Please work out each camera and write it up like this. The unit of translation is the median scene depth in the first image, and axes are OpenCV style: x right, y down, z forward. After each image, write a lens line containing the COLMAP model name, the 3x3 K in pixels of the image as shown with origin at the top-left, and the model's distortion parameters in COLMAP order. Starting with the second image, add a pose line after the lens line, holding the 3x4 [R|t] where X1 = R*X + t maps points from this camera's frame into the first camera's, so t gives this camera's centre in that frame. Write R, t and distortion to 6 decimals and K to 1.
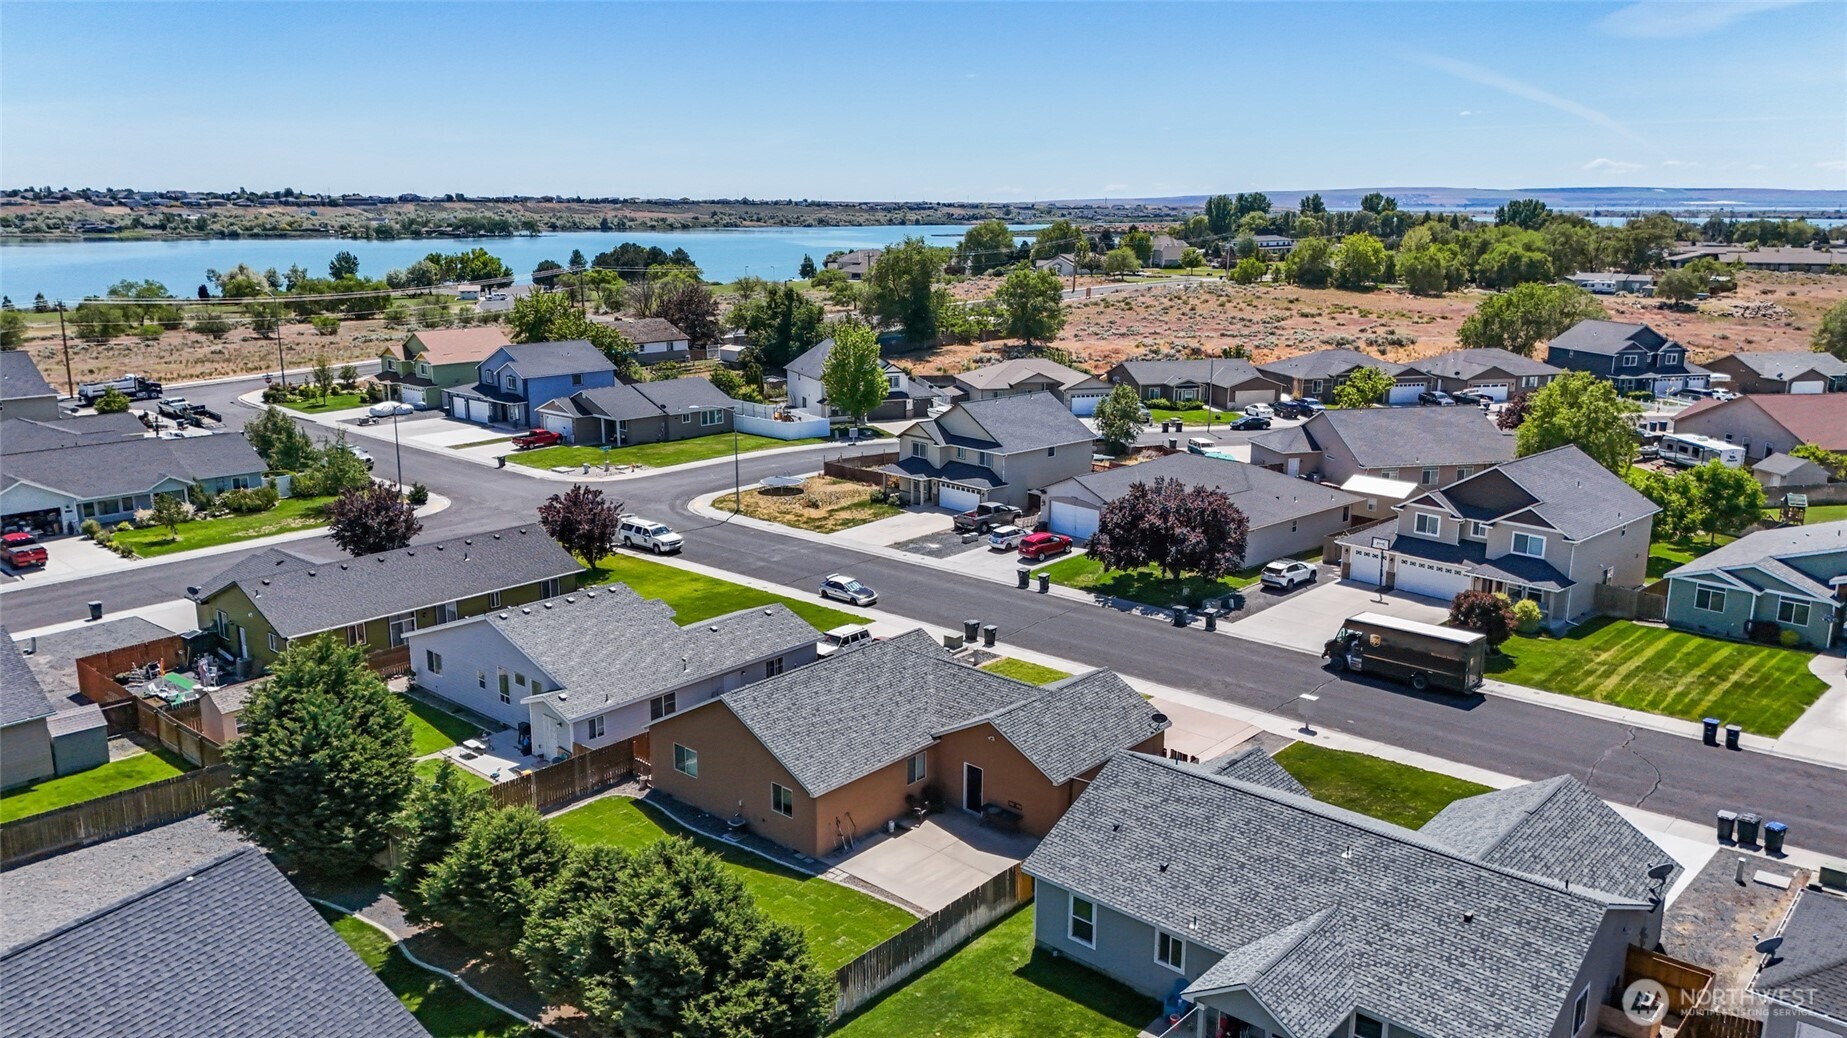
lens RADIAL K [[1348.8, 0, 925.3], [0, 1348.8, 517.8], [0, 0, 1]] dist [0.044073, -0.022406]
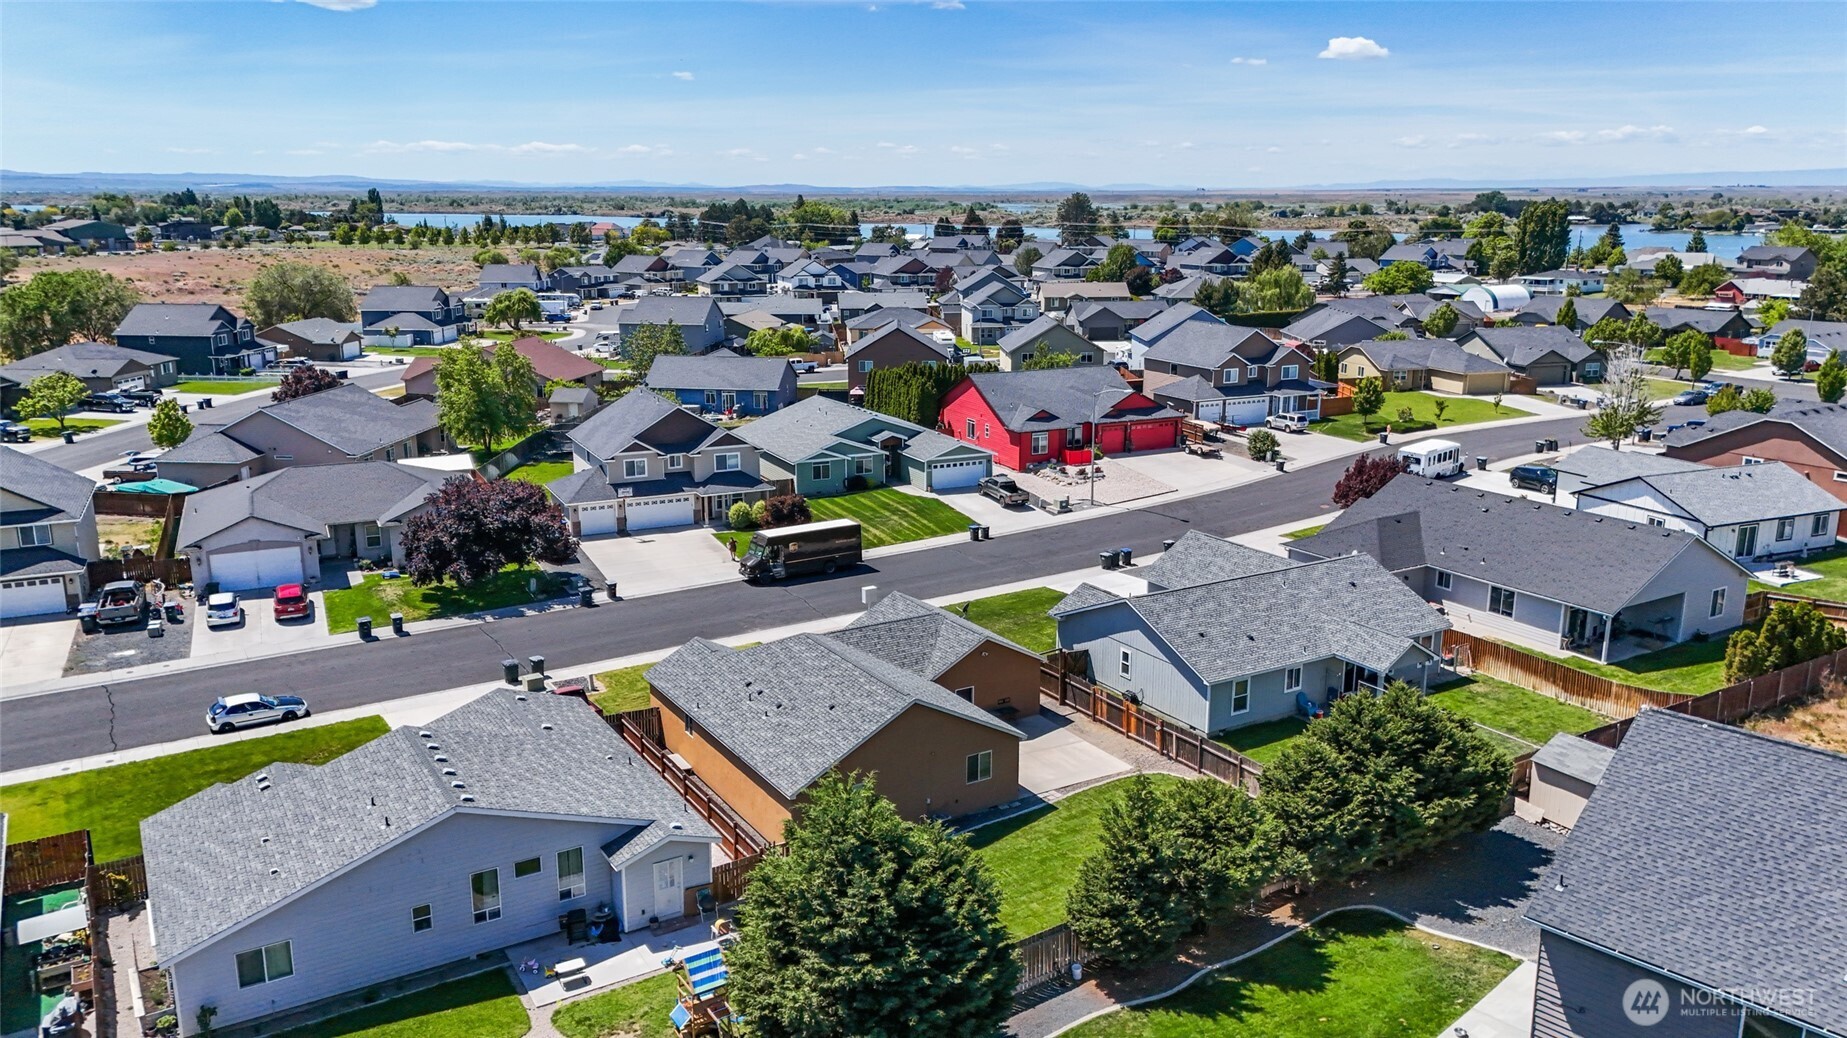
lens RADIAL K [[1348.8, 0, 923.5], [0, 1348.8, 518.9], [0, 0, 1]] dist [0.044073, -0.022406]
pose [[0.299795, -0.228954, 0.926122, -0.615891], [0.217045, 0.961686, 0.167486, -0.091641], [-0.928986, 0.150798, 0.338002, 0.402193]]
